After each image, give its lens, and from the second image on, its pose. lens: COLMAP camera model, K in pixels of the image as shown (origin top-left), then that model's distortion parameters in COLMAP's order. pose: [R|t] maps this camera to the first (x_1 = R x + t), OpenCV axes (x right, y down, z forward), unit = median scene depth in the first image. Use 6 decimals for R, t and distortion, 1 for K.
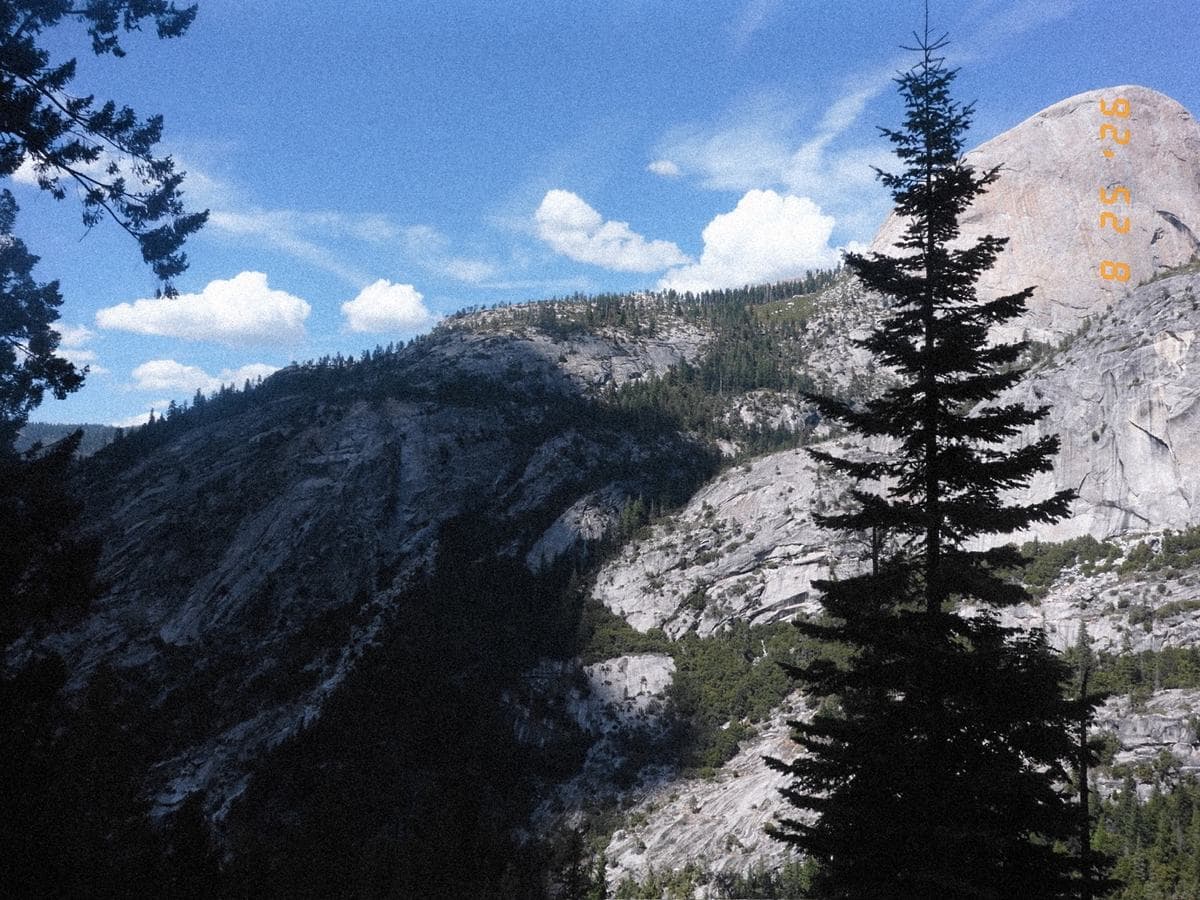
lens RADIAL K [[1101.5, 0, 595.4], [0, 1101.5, 446.6], [0, 0, 1]] dist [-0.001567, 0.000000]
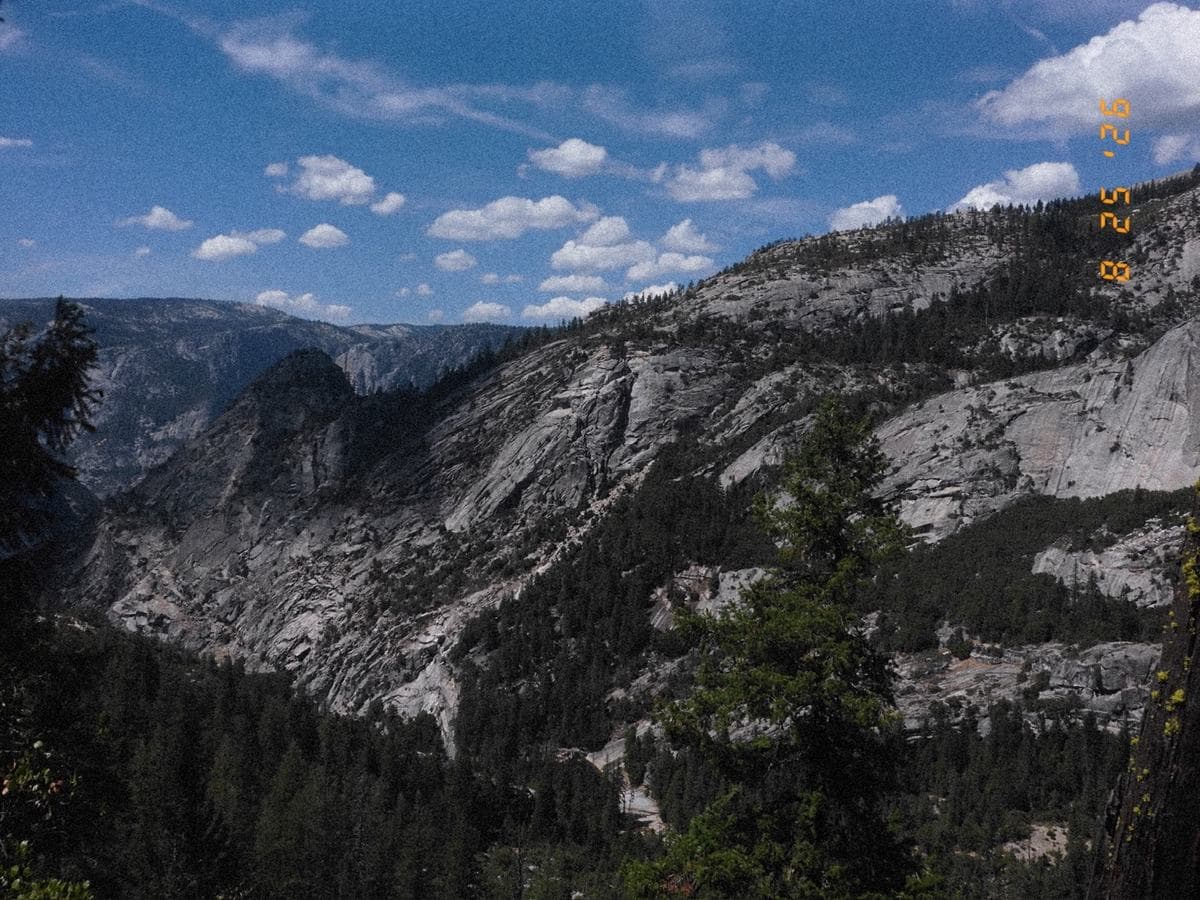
lens RADIAL K [[1101.5, 0, 602.5], [0, 1101.5, 449.6], [0, 0, 1]] dist [-0.001567, 0.000000]
pose [[0.887977, 0.034288, -0.458608, 0.389765], [0.015367, 0.994448, 0.104105, -0.059198], [0.459631, -0.099490, 0.882519, -0.112894]]
